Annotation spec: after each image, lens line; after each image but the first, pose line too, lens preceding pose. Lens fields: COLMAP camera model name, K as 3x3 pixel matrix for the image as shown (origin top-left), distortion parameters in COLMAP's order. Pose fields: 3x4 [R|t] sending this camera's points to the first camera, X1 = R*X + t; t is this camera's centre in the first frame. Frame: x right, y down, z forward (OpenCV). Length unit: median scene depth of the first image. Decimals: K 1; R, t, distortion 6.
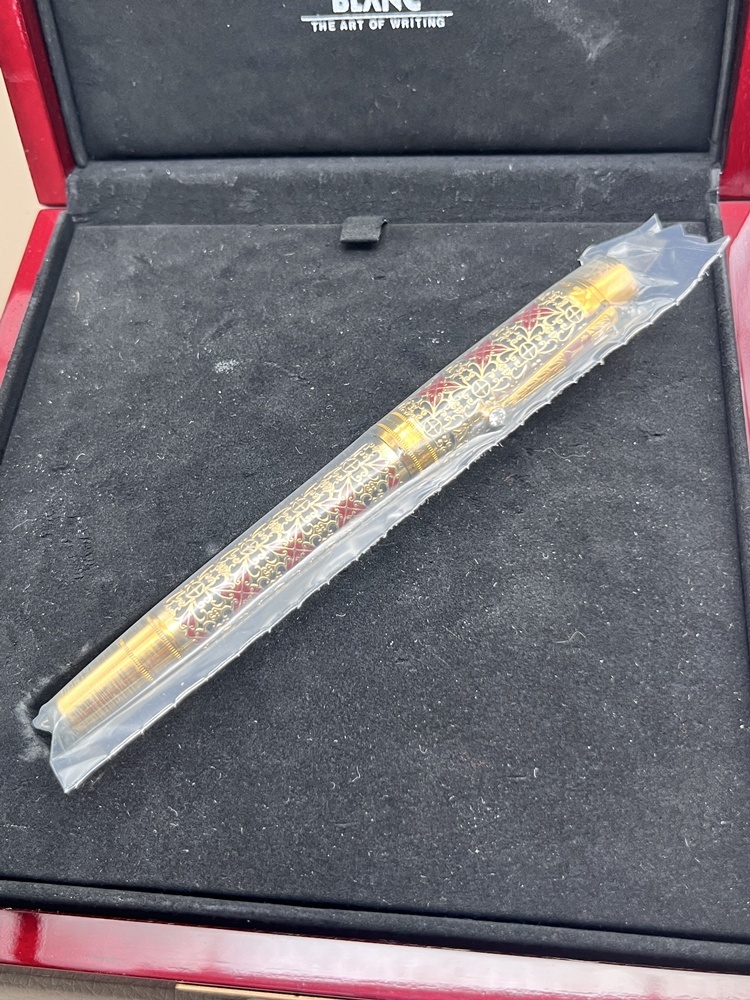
lens RADIAL K [[1049.1, 0, 375.0], [0, 1049.1, 500.0], [0, 0, 1]] dist [0.053259, -0.167065]
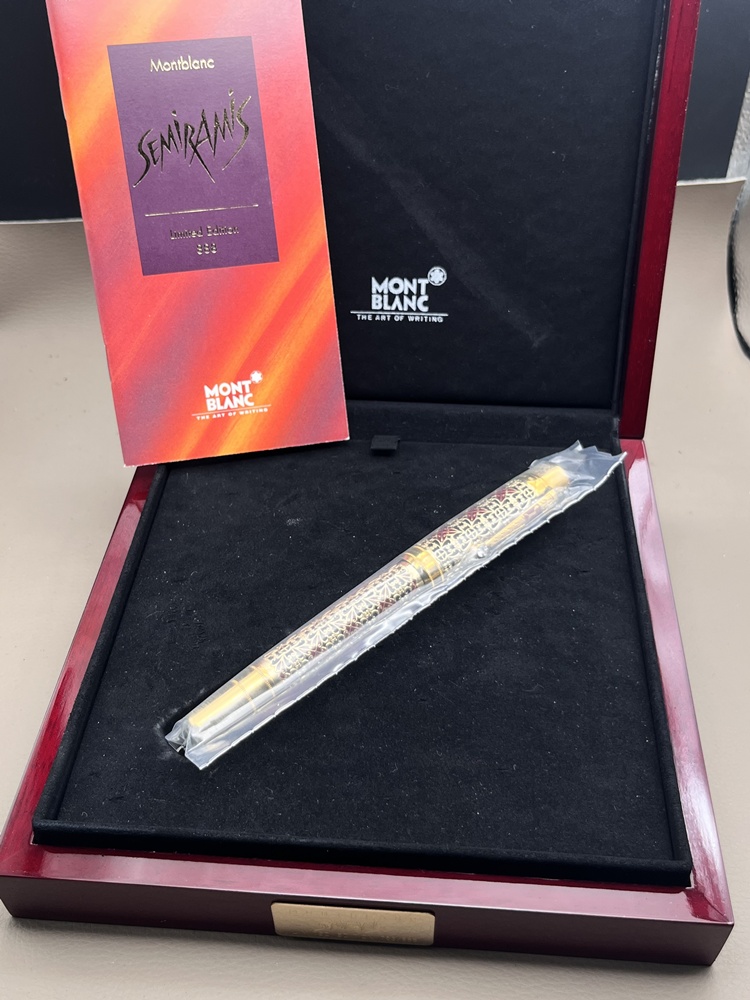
lens RADIAL K [[1049.1, 0, 375.0], [0, 1049.1, 500.0], [0, 0, 1]] dist [0.053259, -0.167065]
pose [[0.995531, 0.052288, 0.078644, -0.158915], [-0.027464, 0.957039, -0.288655, 0.286614], [-0.090359, 0.285205, 0.954198, -0.452808]]
